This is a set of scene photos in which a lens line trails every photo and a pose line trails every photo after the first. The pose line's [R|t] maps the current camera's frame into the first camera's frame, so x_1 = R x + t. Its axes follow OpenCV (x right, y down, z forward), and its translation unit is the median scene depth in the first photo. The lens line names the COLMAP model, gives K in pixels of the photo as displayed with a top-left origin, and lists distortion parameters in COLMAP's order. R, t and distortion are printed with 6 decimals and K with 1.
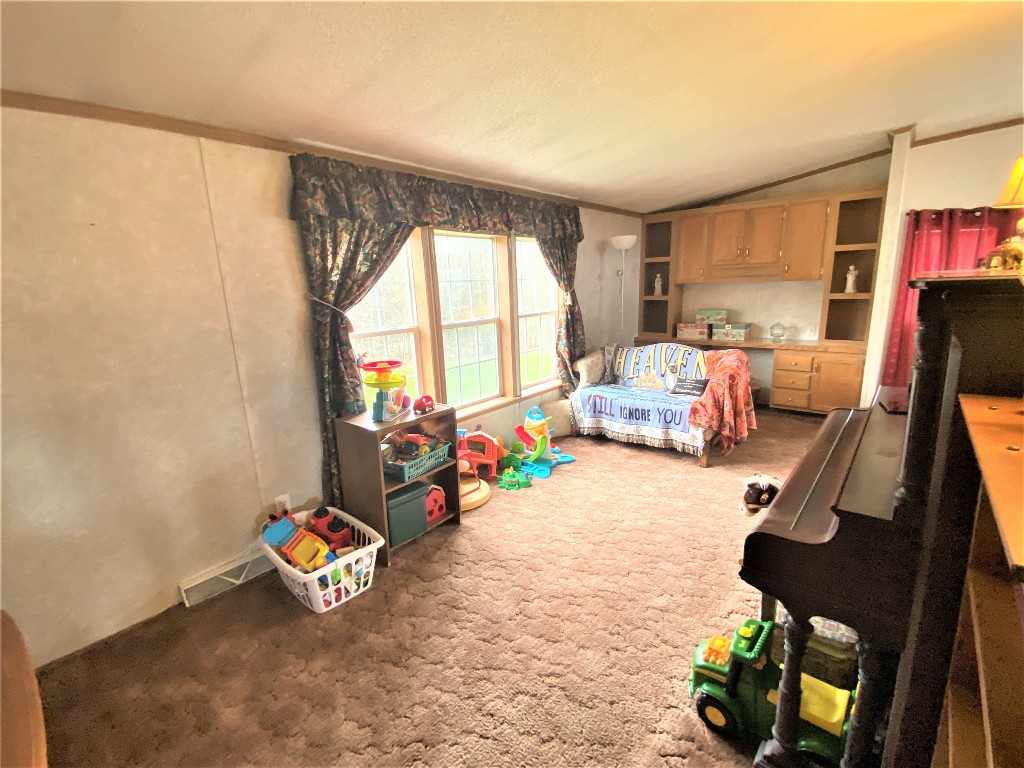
lens RADIAL K [[425.0, 0, 512.0], [0, 425.0, 384.0], [0, 0, 1]] dist [0.029962, -0.033076]
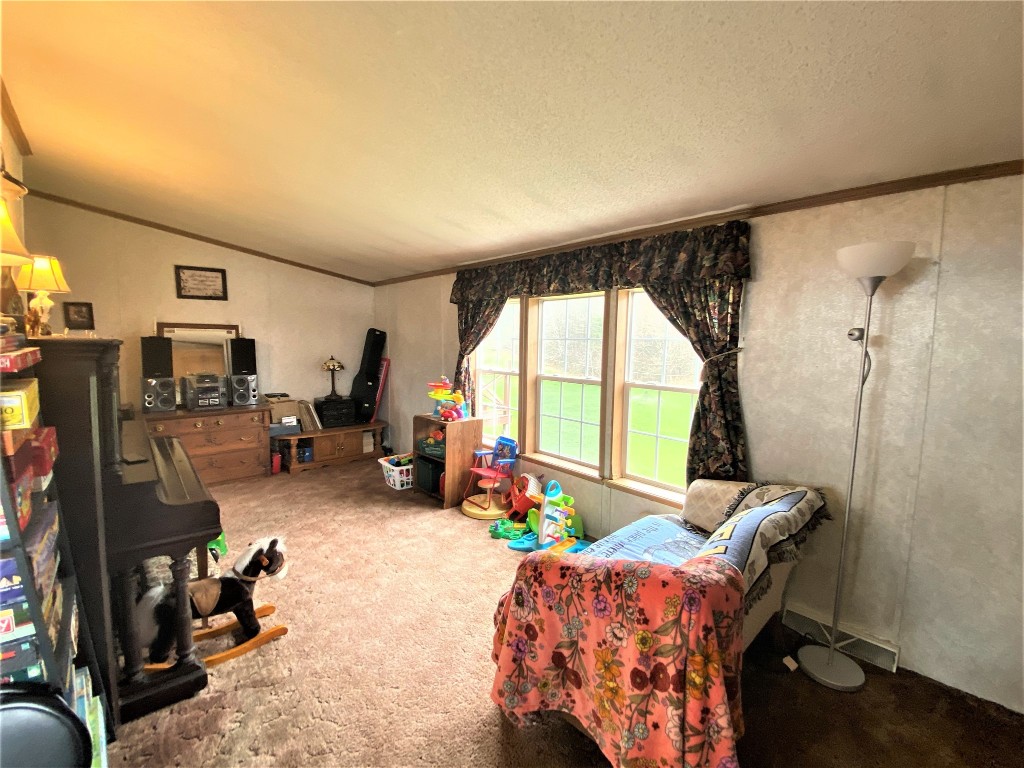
lens RADIAL K [[425.0, 0, 512.0], [0, 425.0, 384.0], [0, 0, 1]] dist [0.029962, -0.033076]
pose [[-0.076448, 0.127064, -0.988944, 0.994028], [-0.252447, 0.957063, 0.142482, -0.264502], [0.964586, 0.260548, -0.041088, 0.990137]]
